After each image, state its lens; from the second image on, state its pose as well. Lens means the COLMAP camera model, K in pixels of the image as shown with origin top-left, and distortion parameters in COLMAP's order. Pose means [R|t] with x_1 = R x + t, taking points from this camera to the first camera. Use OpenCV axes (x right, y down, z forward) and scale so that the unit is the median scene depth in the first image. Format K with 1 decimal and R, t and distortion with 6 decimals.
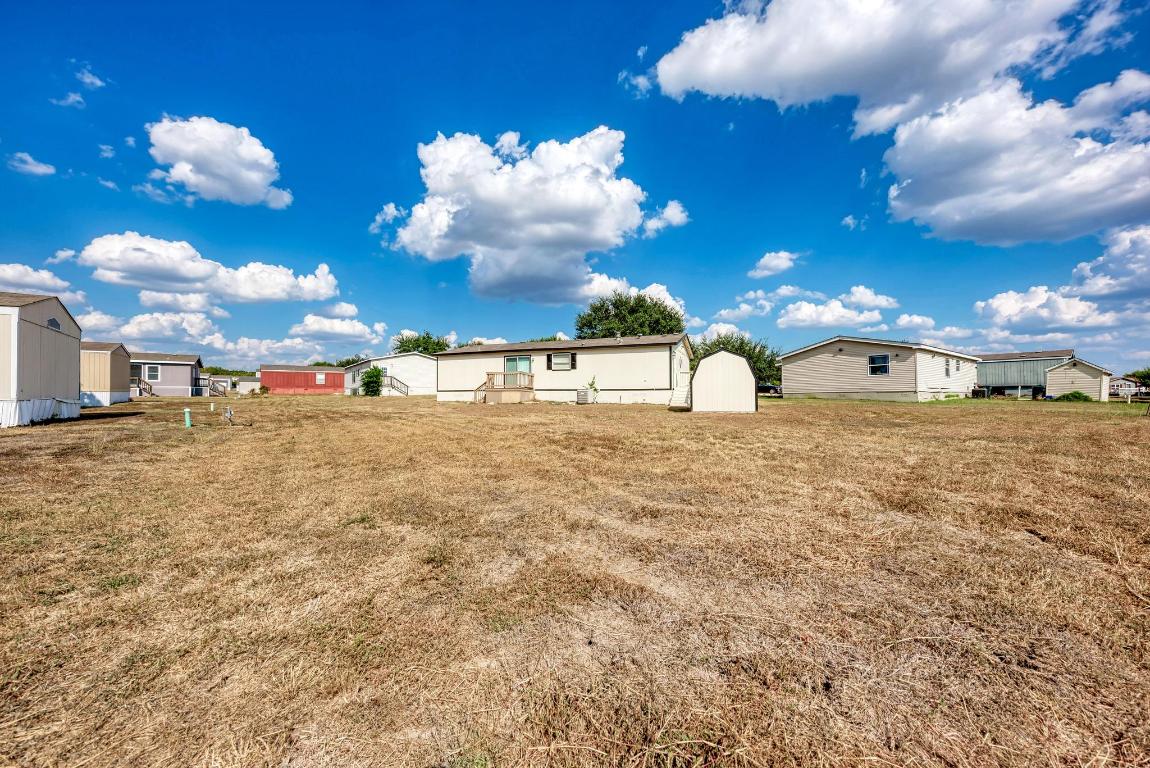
lens RADIAL K [[419.8, 0, 576.9], [0, 419.8, 393.1], [0, 0, 1]] dist [0.006077, -0.001065]
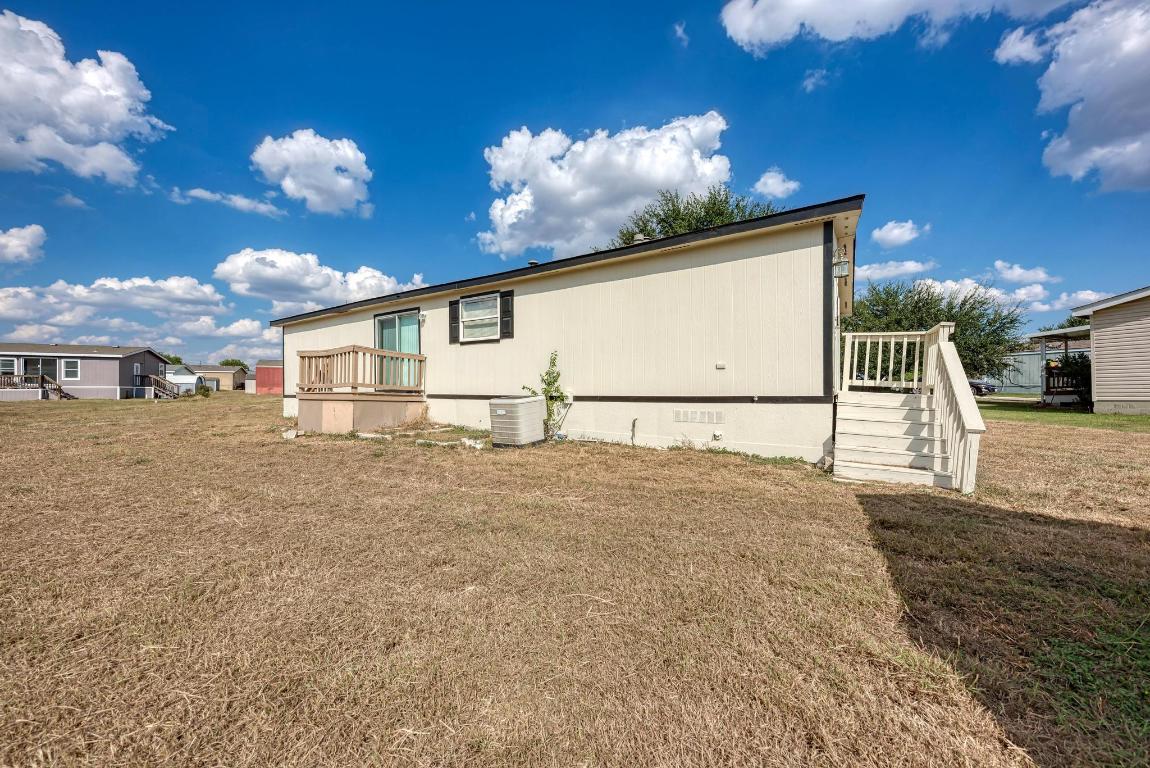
lens RADIAL K [[419.8, 0, 576.3], [0, 419.8, 388.9], [0, 0, 1]] dist [0.006077, -0.001065]
pose [[0.976168, 0.001255, -0.217014, 0.117293], [-0.002788, 0.999973, -0.006756, -0.012033], [0.217000, 0.007200, 0.976145, 0.639923]]
